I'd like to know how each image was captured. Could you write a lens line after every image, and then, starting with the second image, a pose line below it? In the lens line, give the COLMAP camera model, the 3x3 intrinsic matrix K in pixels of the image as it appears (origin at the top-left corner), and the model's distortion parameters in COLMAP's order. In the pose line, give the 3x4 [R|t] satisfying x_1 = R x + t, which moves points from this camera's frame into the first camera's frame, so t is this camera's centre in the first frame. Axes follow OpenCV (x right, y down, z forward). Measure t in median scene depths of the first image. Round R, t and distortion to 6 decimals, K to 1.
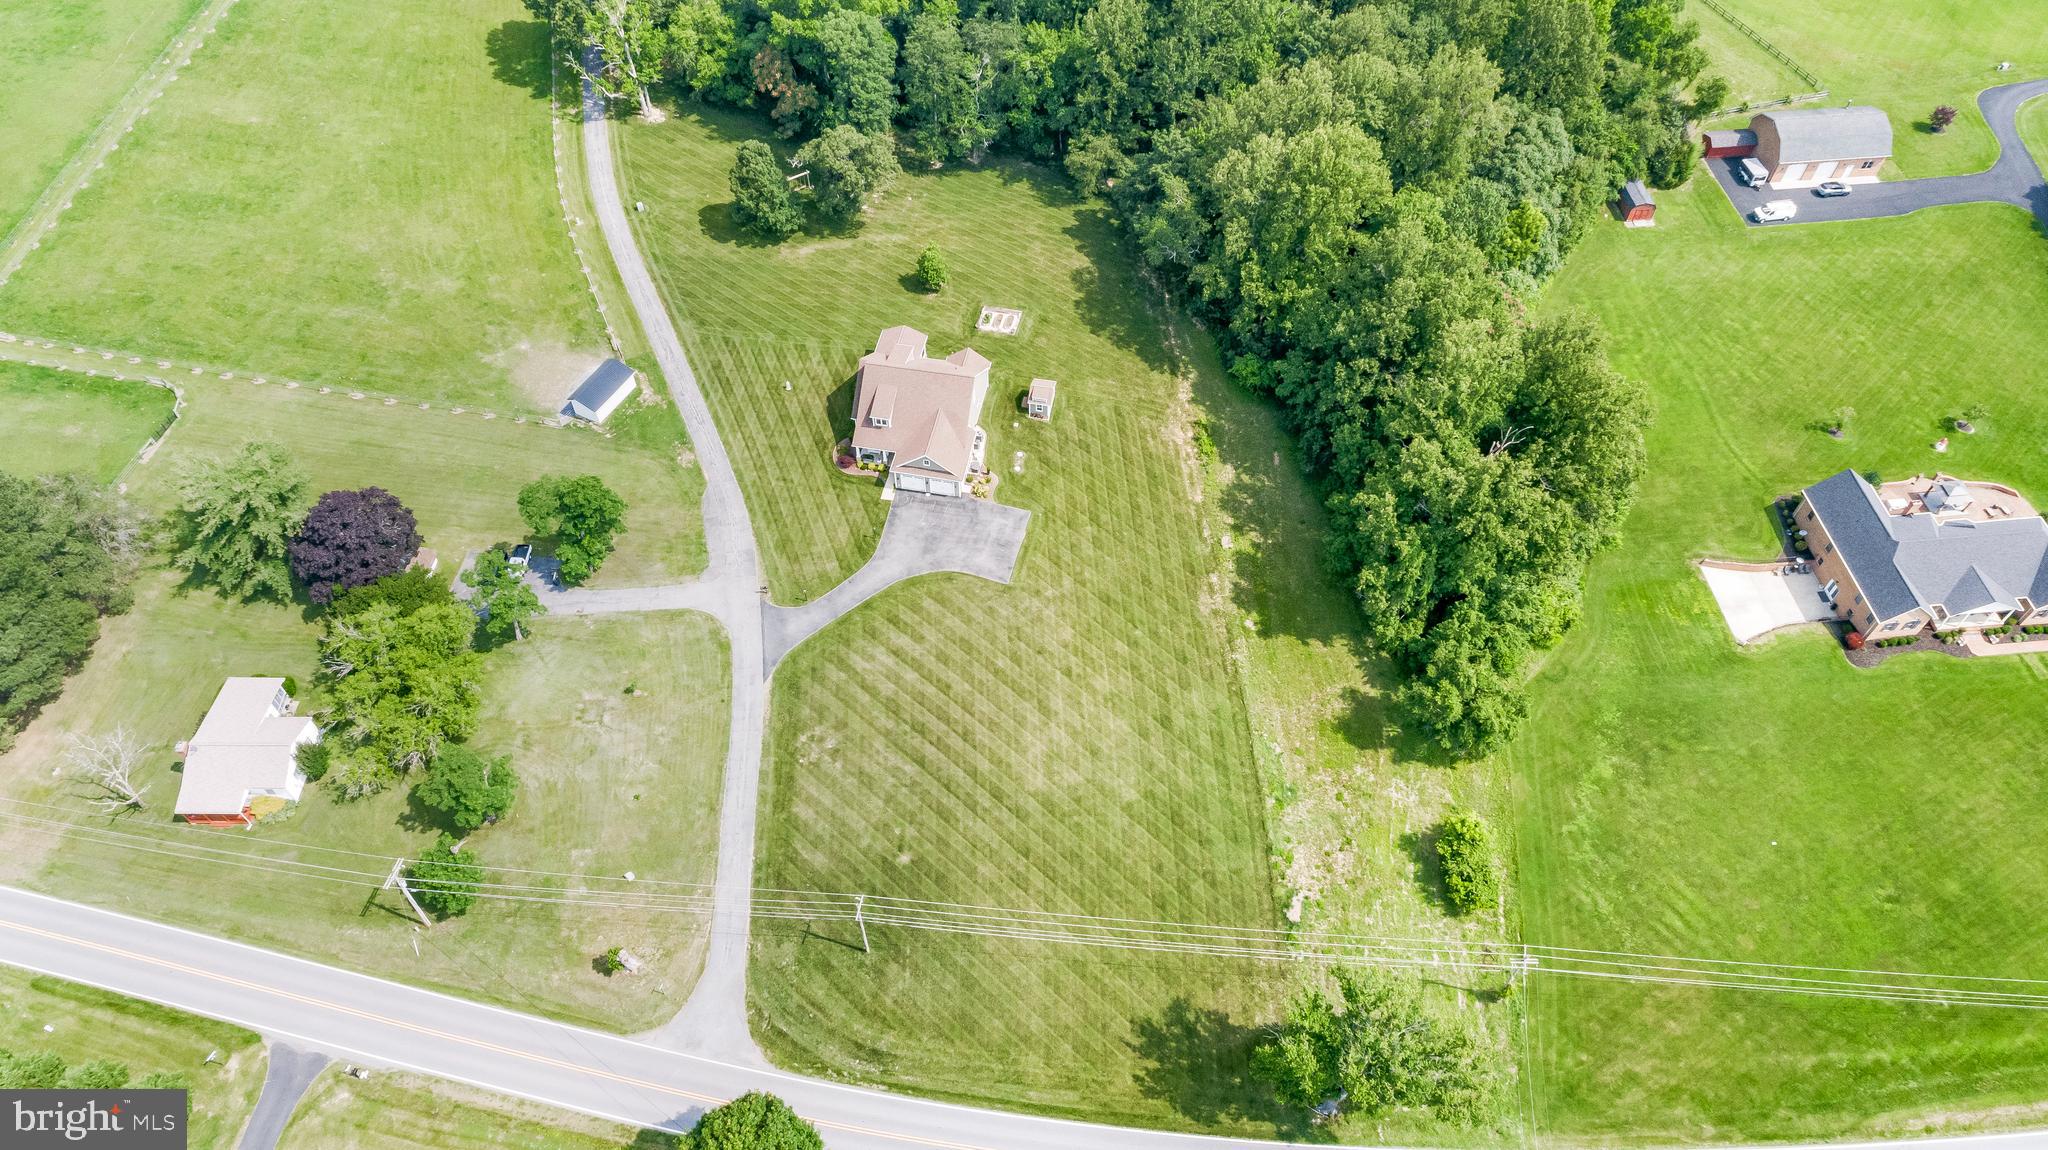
lens RADIAL K [[1384.2, 0, 1025.3], [0, 1384.2, 571.4], [0, 0, 1]] dist [-0.009185, 0.007070]
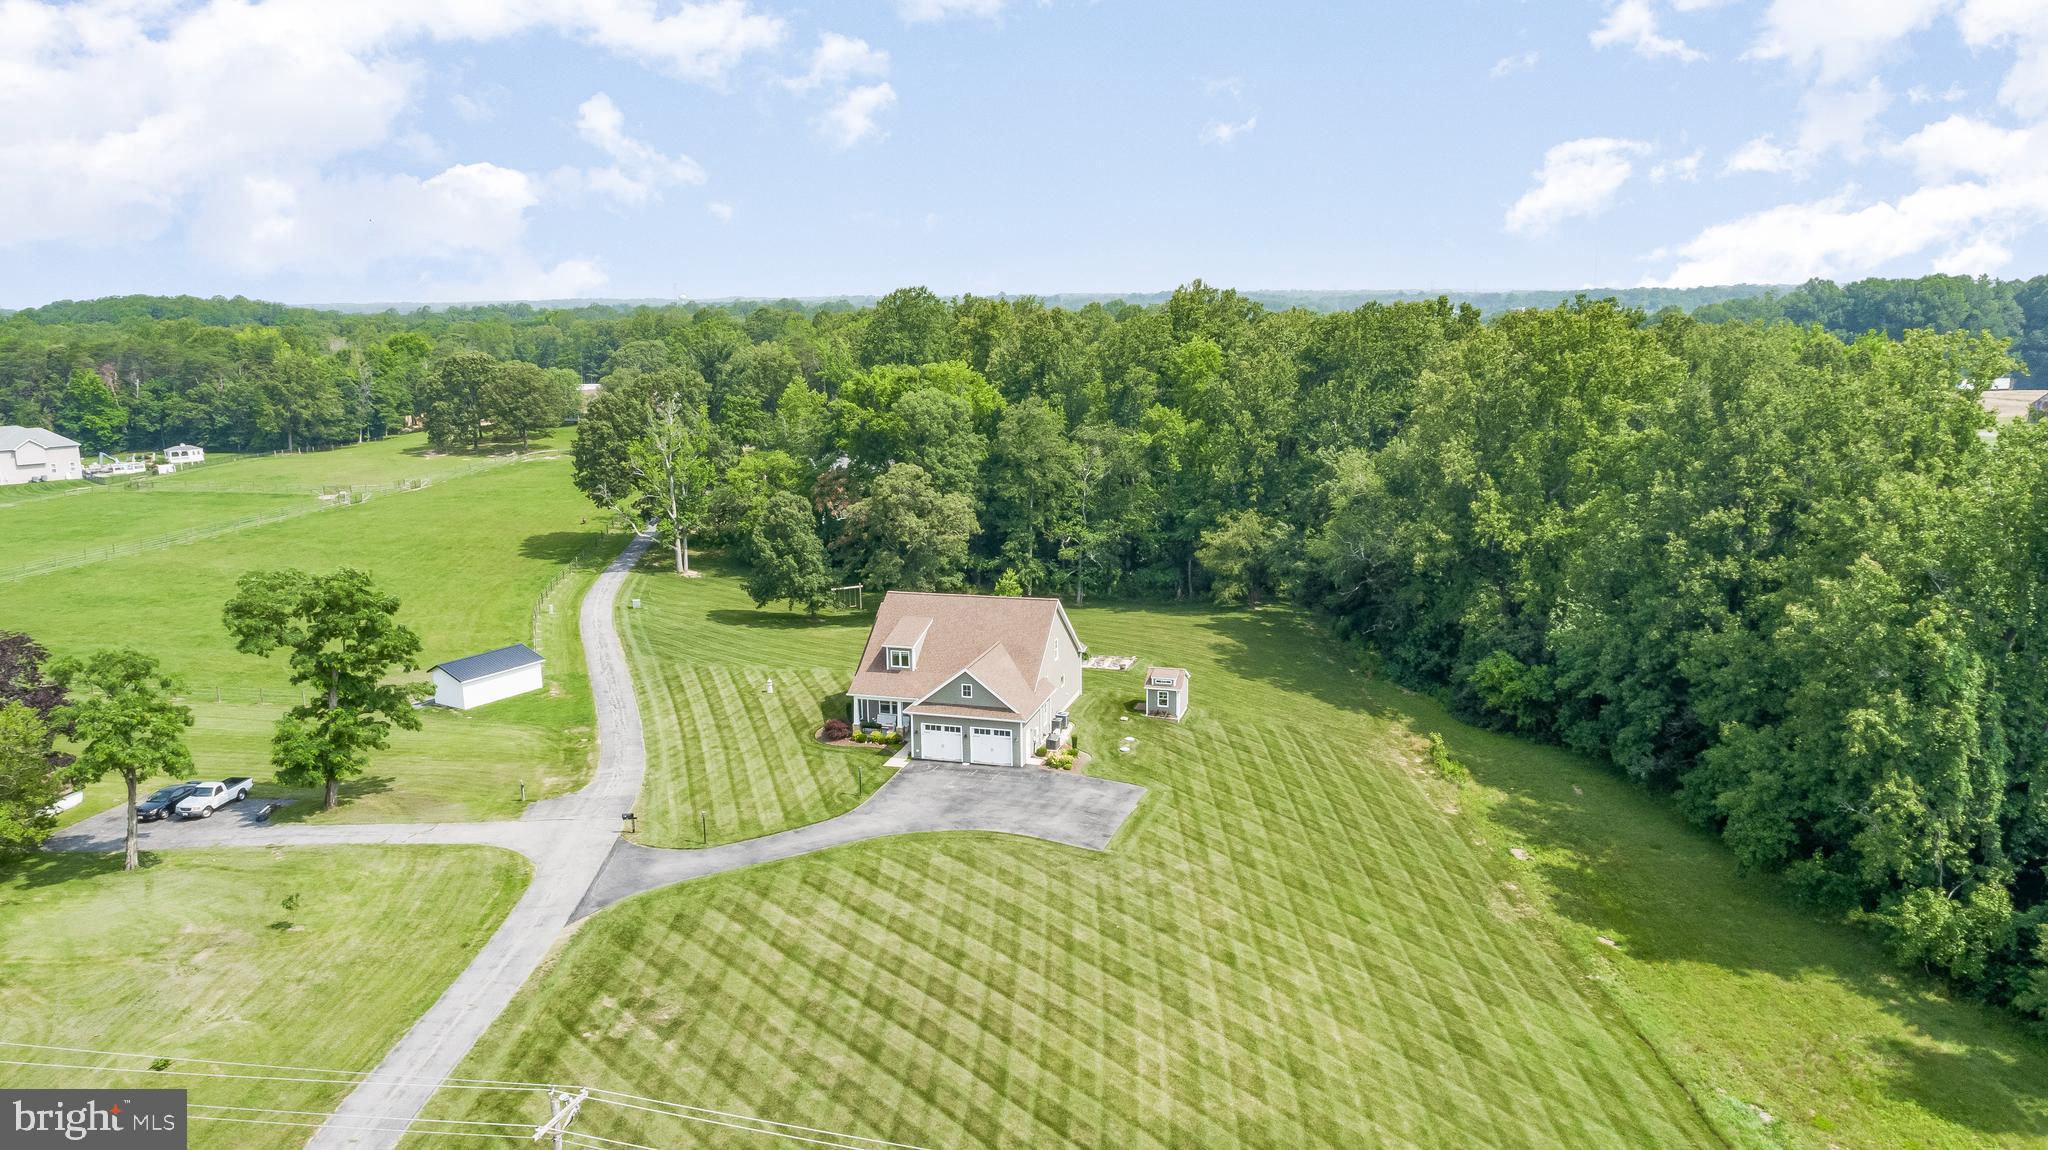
lens RADIAL K [[1383.4, 0, 1026.3], [0, 1383.4, 575.9], [0, 0, 1]] dist [-0.008468, 0.007132]
pose [[0.995918, 0.006068, -0.090054, 0.005087], [-0.063690, 0.754210, -0.653537, 0.265778], [0.063954, 0.656605, 0.751518, 0.546347]]
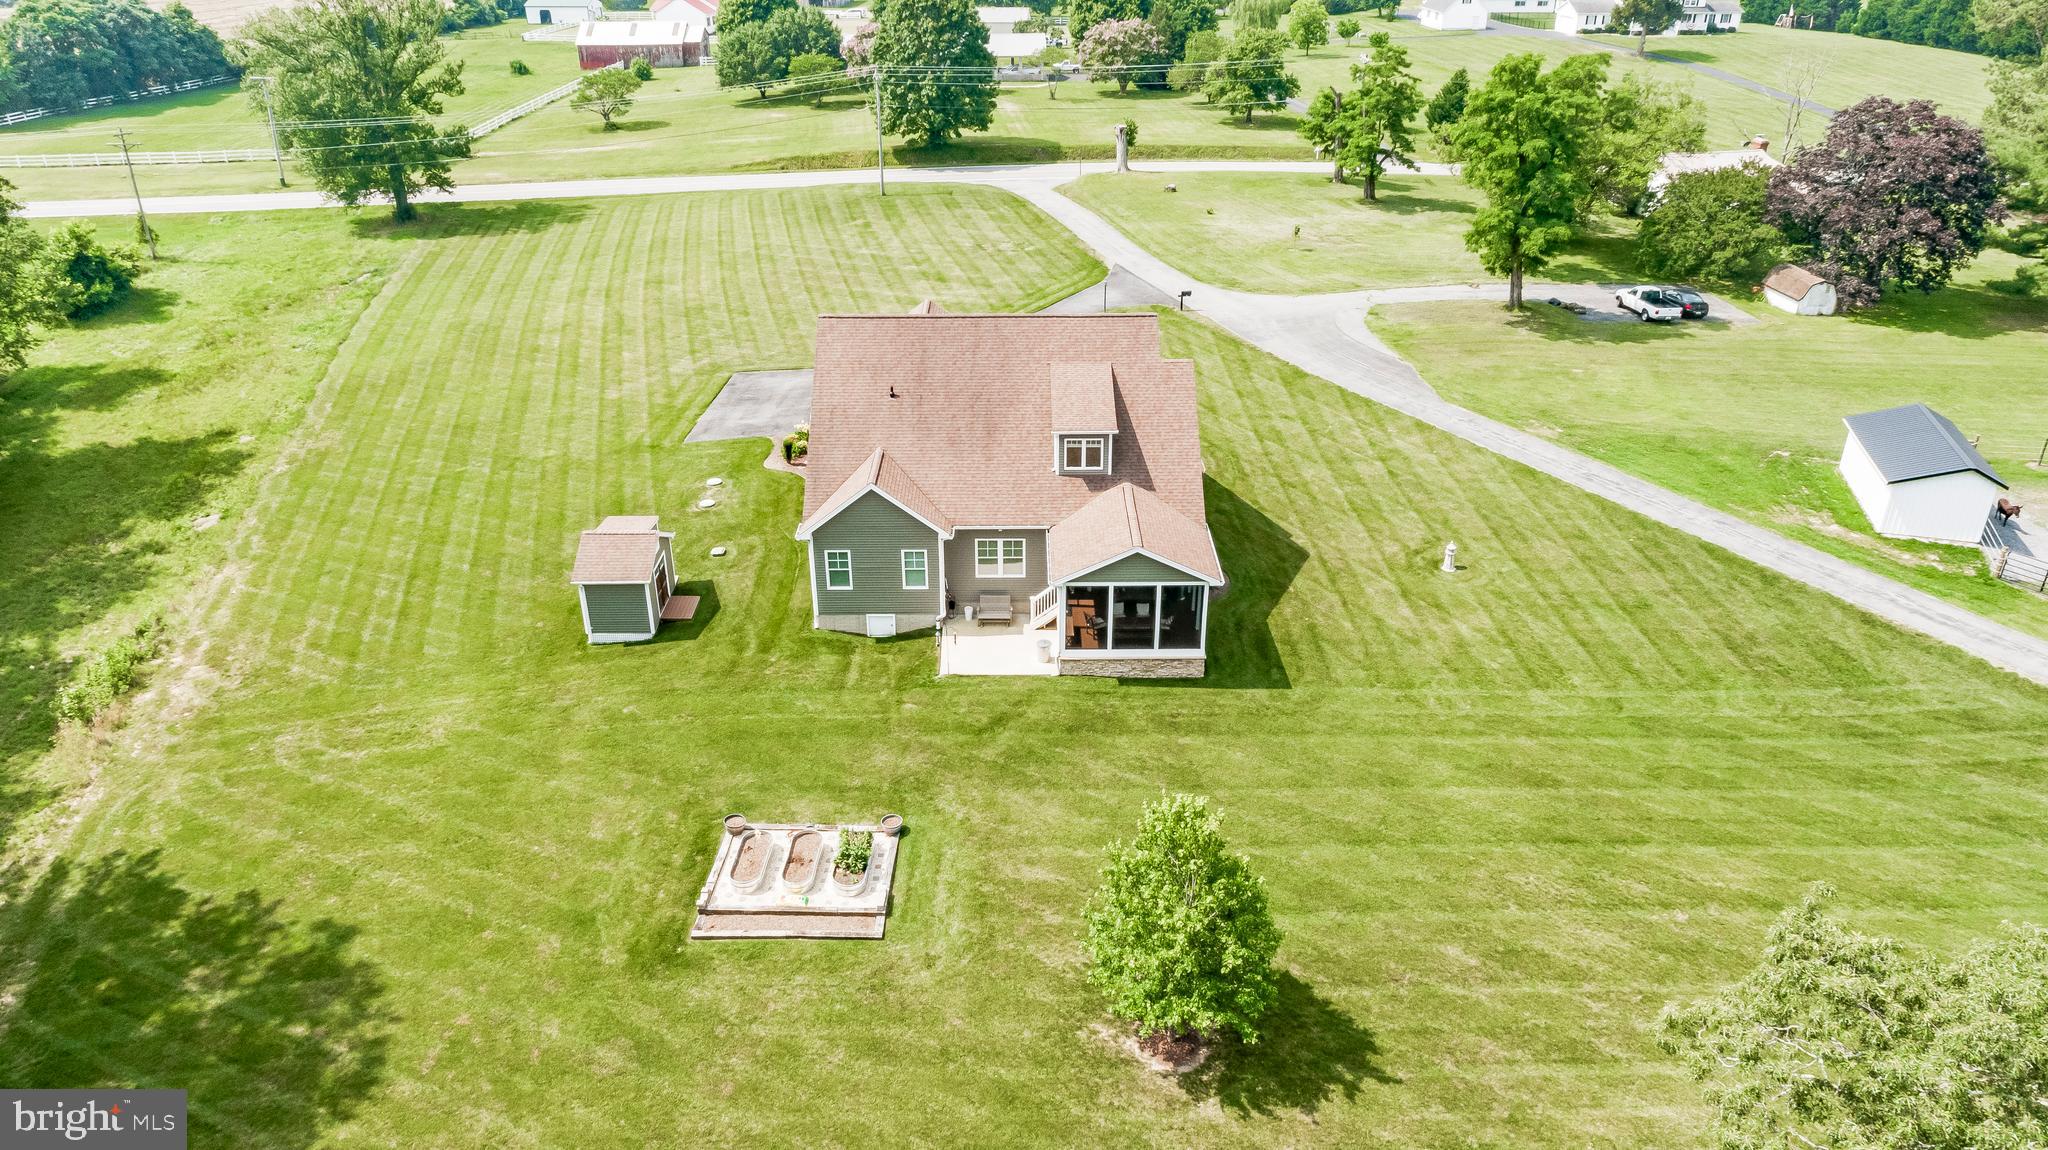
lens RADIAL K [[1383.4, 0, 1026.3], [0, 1383.4, 575.9], [0, 0, 1]] dist [-0.008468, 0.007132]
pose [[-0.982130, 0.079821, -0.170437, -0.024773], [-0.151922, 0.198284, 0.968299, -0.473581], [0.111086, 0.976889, -0.182614, 1.167307]]
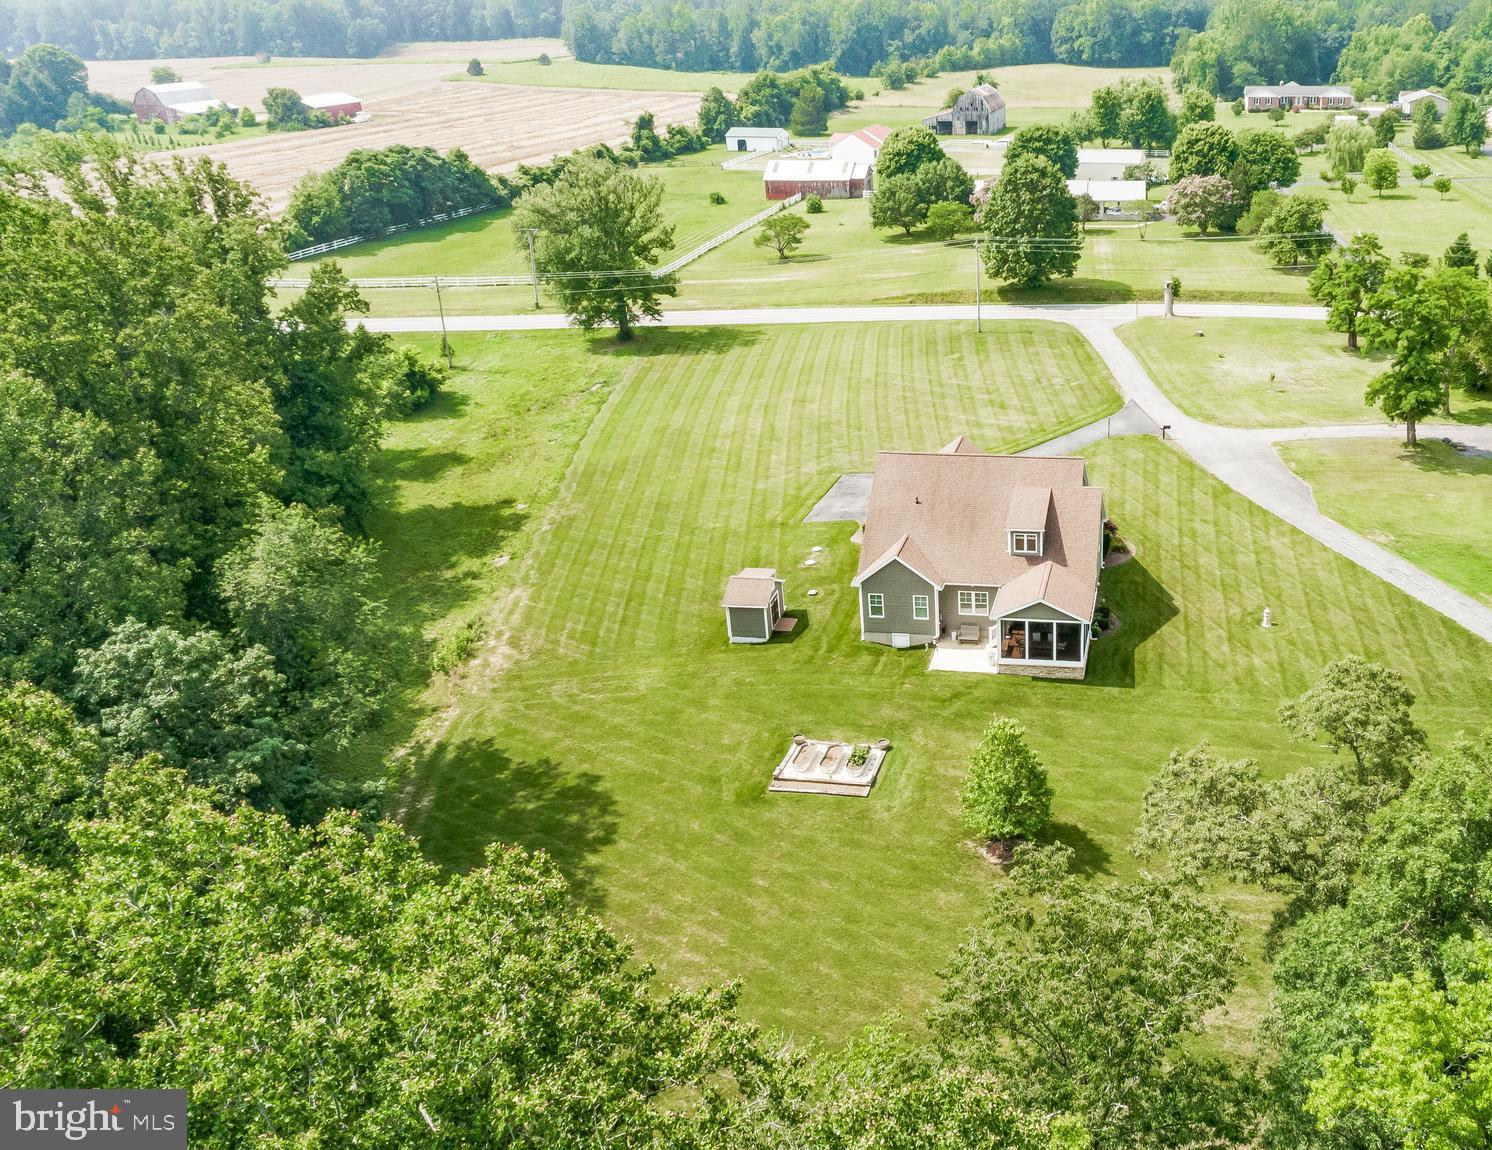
lens RADIAL K [[1380.7, 0, 1027.2], [0, 1380.7, 581.0], [0, 0, 1]] dist [-0.009049, 0.006349]
pose [[-0.997832, 0.027470, -0.059806, -0.063246], [-0.051577, 0.238049, 0.969883, -0.682092], [0.040879, 0.970865, -0.236116, 1.222184]]
